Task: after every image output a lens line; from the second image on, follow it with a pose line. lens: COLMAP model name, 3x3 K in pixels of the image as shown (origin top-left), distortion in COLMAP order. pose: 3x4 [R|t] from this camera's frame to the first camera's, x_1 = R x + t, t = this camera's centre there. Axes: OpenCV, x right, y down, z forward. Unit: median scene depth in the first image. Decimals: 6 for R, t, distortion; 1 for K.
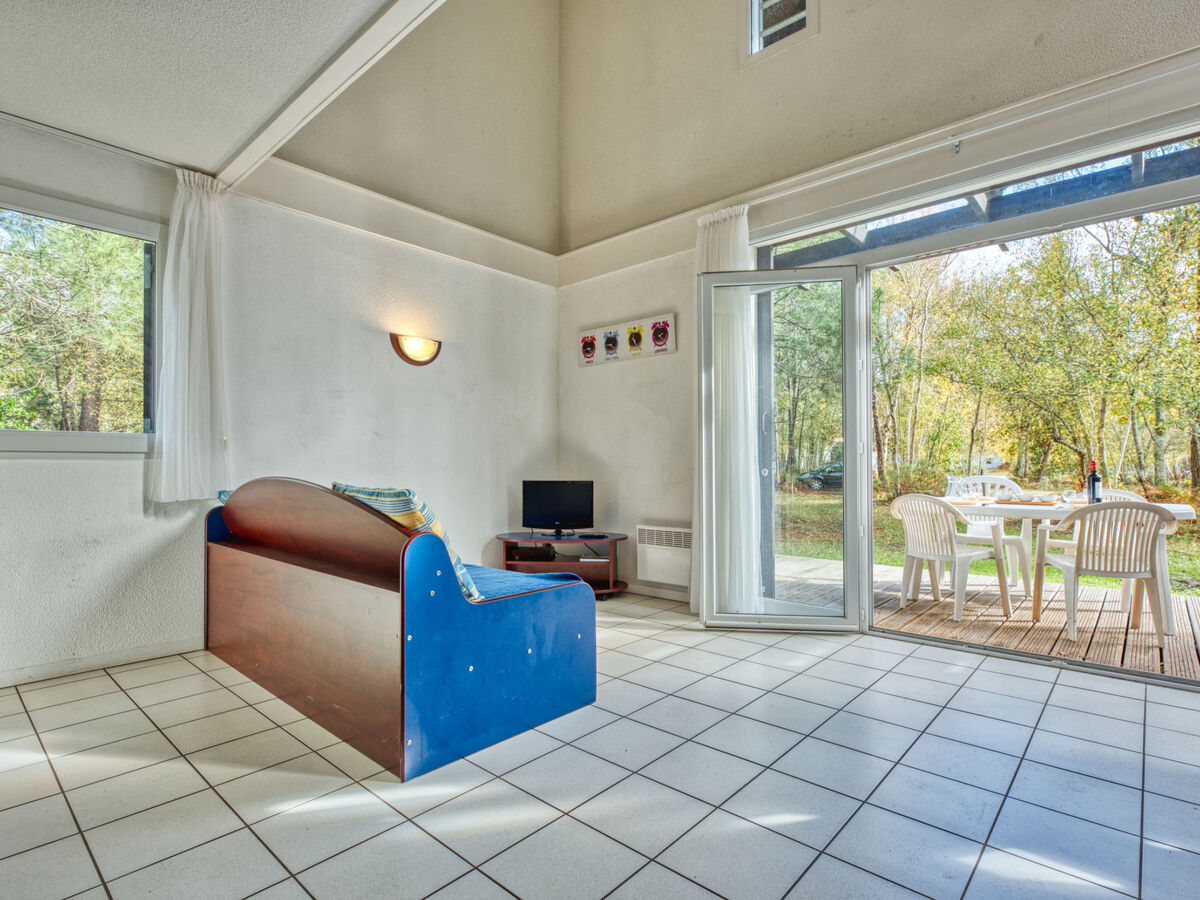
lens RADIAL K [[609.0, 0, 604.7], [0, 609.0, 444.7], [0, 0, 1]] dist [0.003844, -0.005919]
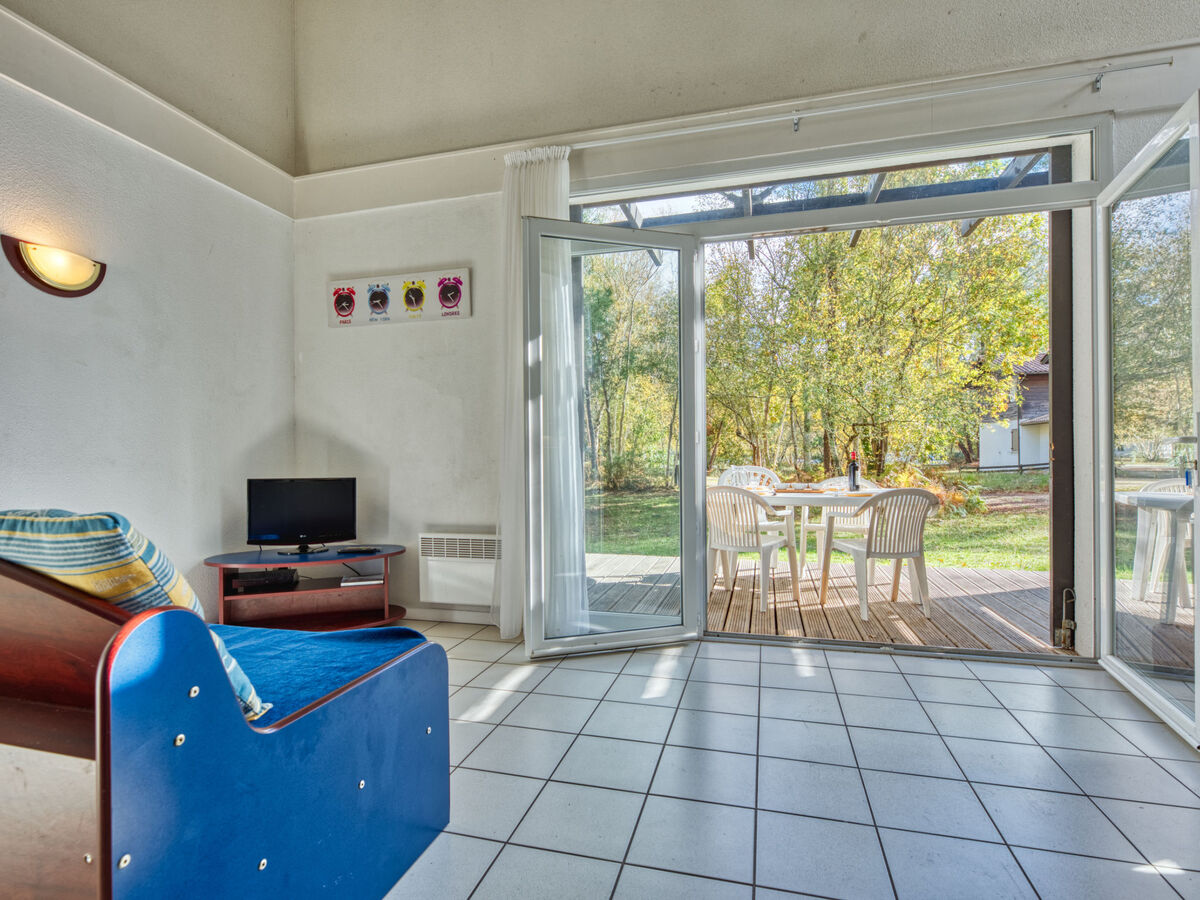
lens RADIAL K [[609.0, 0, 604.7], [0, 609.0, 444.7], [0, 0, 1]] dist [0.003844, -0.005919]
pose [[0.893353, 0.005544, 0.449321, -0.087441], [-0.011952, 0.999863, 0.011426, 0.006221], [-0.449196, -0.015578, 0.893298, 0.193738]]
